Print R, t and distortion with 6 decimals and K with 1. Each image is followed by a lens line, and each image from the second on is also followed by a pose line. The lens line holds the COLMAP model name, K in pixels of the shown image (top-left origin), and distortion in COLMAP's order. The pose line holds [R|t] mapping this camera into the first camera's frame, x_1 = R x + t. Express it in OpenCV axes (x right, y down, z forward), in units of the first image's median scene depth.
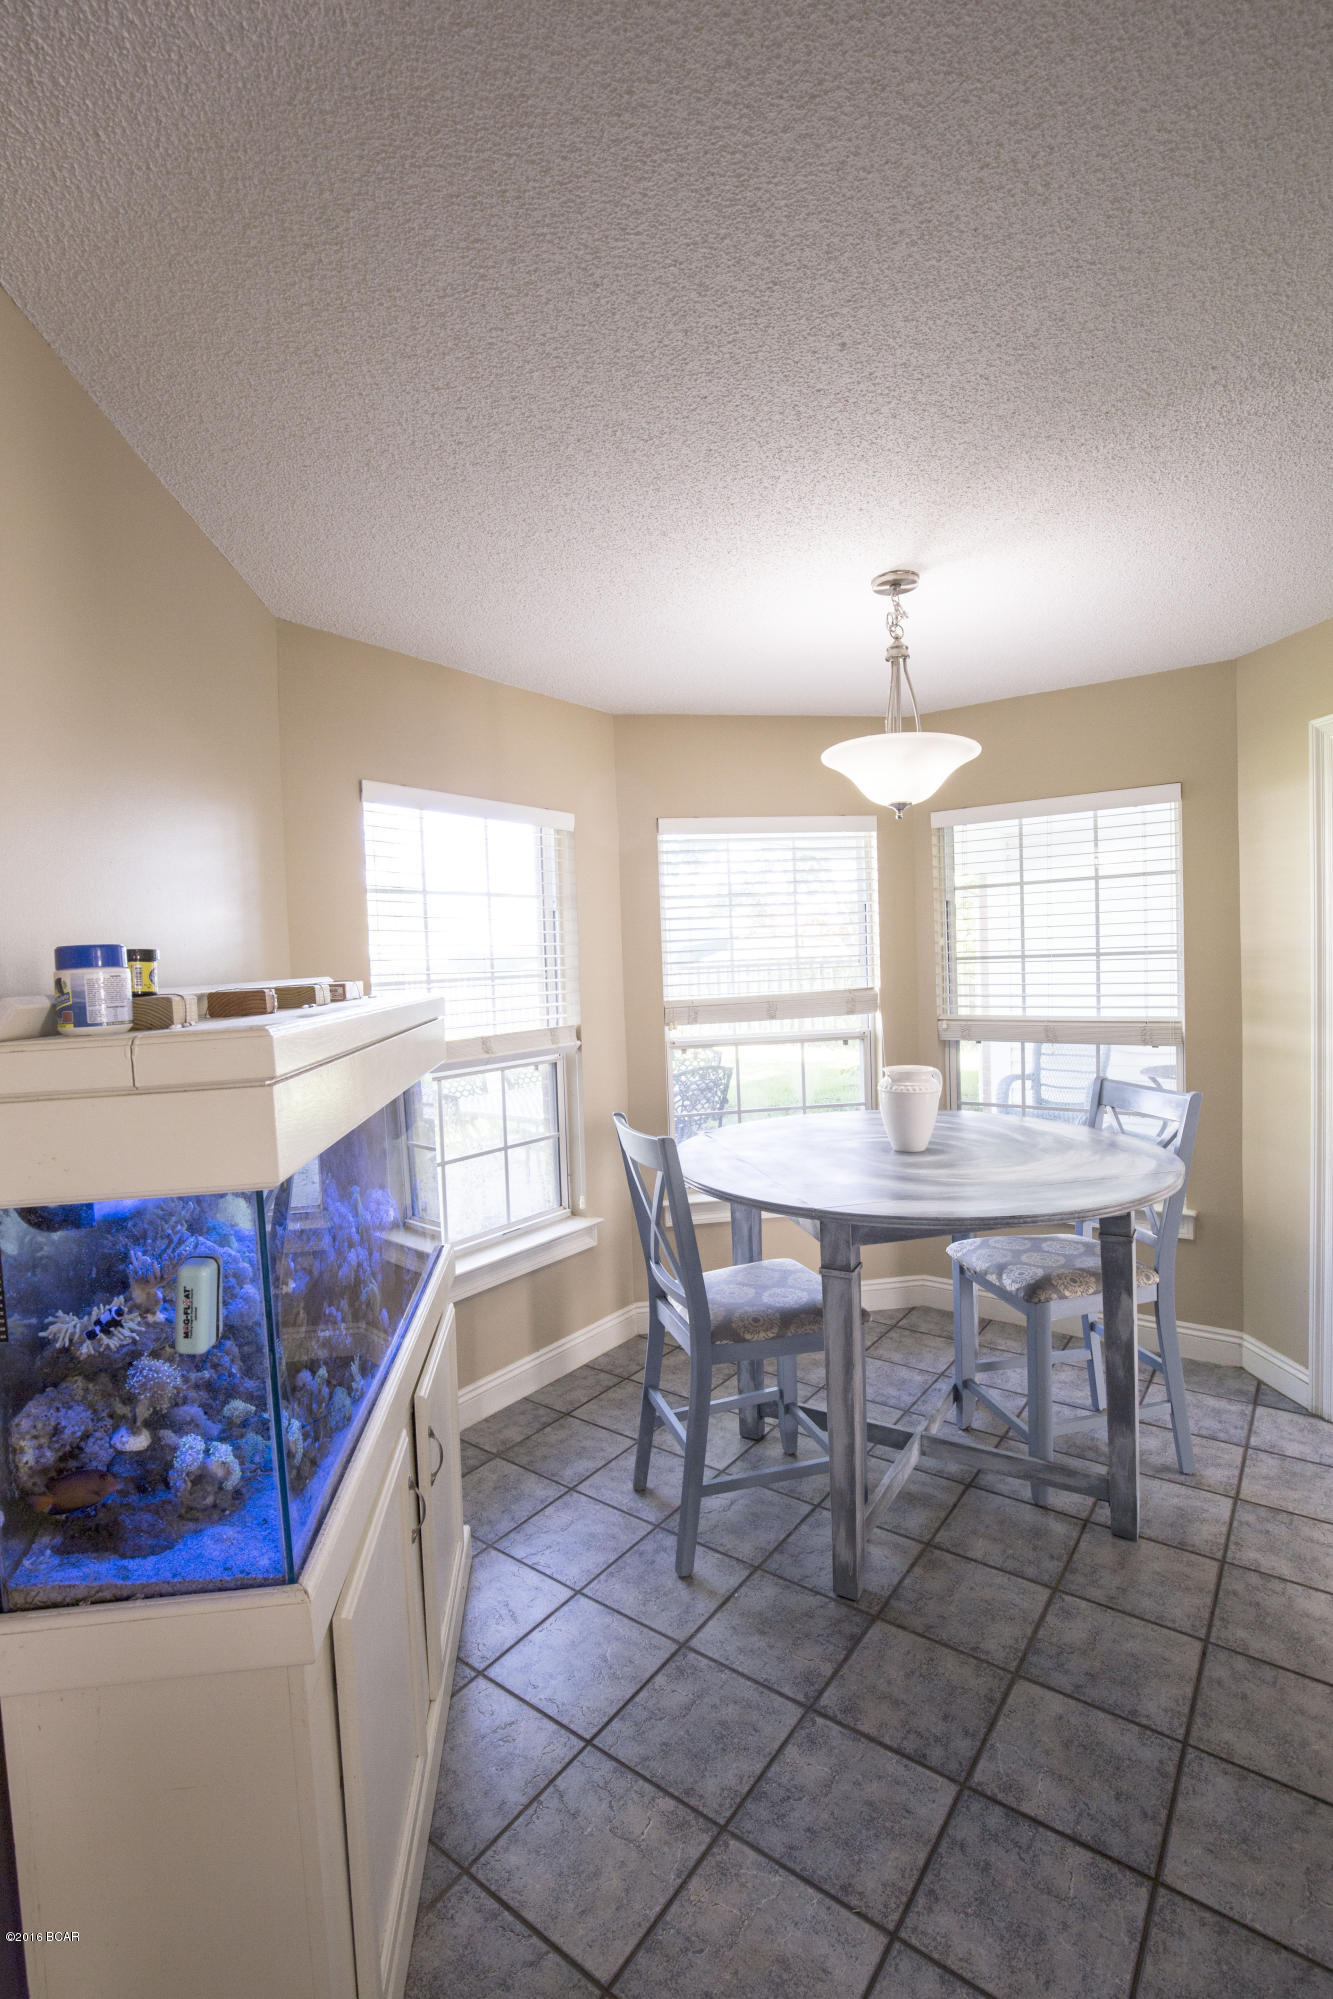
lens RADIAL K [[912.5, 0, 668.2], [0, 912.5, 999.4], [0, 0, 1]] dist [-0.037915, 0.008322]
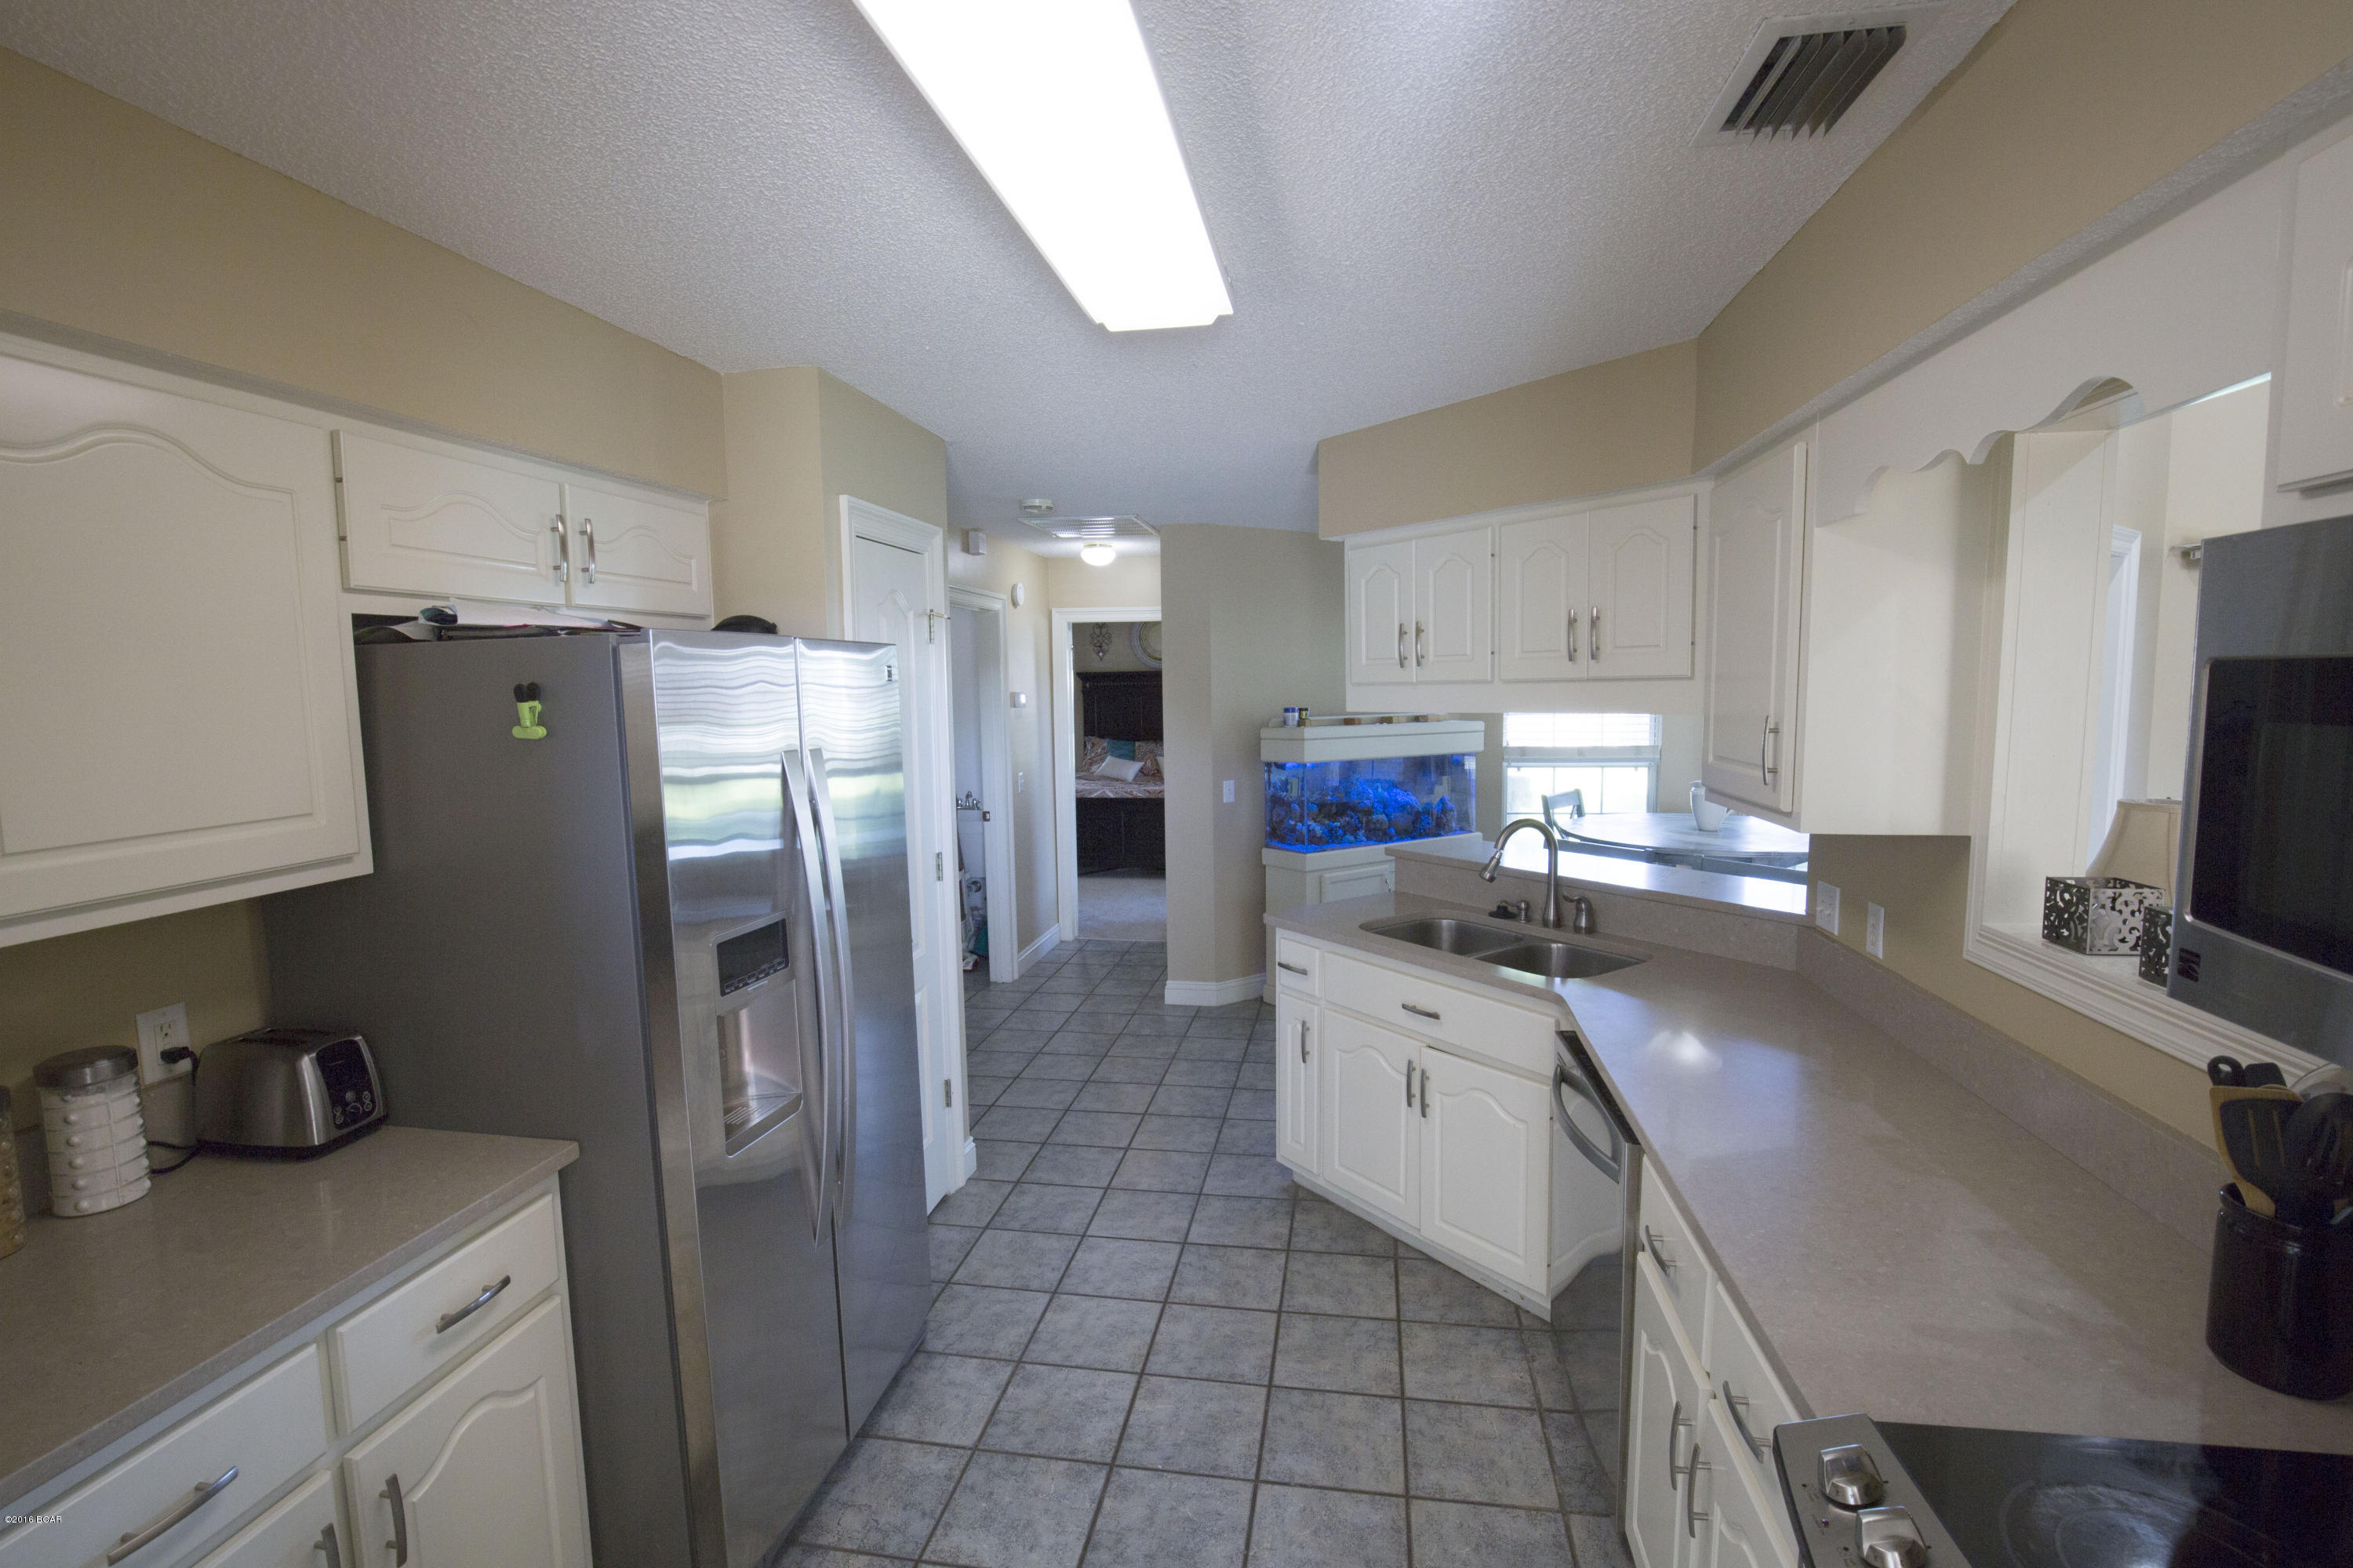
lens RADIAL K [[1074.2, 0, 1174.1], [0, 1074.2, 799.7], [0, 0, 1]] dist [-0.037915, 0.008322]
pose [[0.458400, 0.123675, -0.880099, 1.789760], [-0.040605, 0.992151, 0.118272, -0.098624], [0.887818, -0.018480, 0.459824, -0.916731]]
